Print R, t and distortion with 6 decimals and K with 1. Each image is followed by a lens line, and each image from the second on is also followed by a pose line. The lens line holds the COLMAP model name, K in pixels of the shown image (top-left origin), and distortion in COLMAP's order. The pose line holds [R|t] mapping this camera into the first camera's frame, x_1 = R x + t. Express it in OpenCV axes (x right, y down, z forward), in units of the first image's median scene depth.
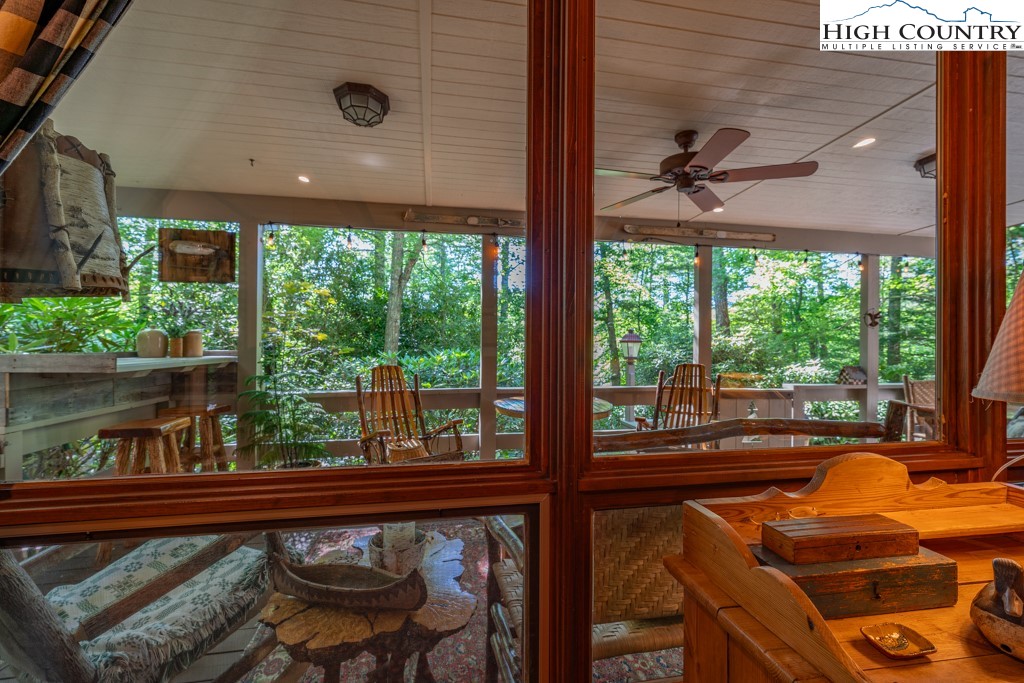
lens RADIAL K [[458.4, 0, 513.2], [0, 458.4, 342.9], [0, 0, 1]] dist [0.004680, -0.000319]
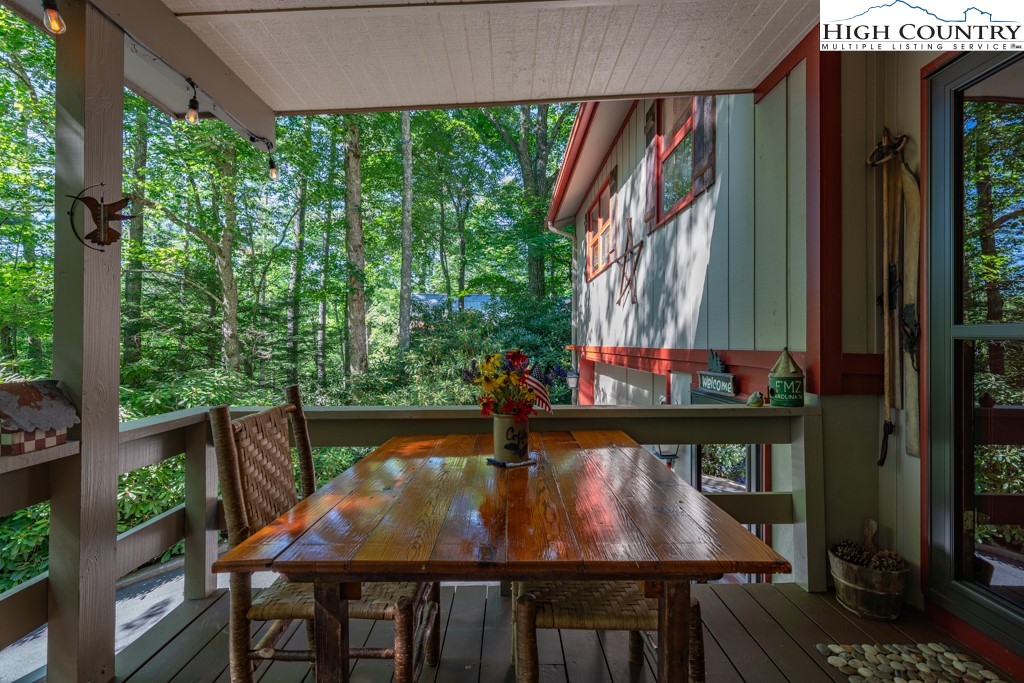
lens RADIAL K [[458.4, 0, 510.7], [0, 458.4, 342.5], [0, 0, 1]] dist [0.004680, -0.000319]
pose [[0.184045, -0.002580, 0.982914, 0.529498], [-0.004407, 0.999984, 0.003450, 0.025168], [-0.982908, -0.004966, 0.184031, 0.672914]]
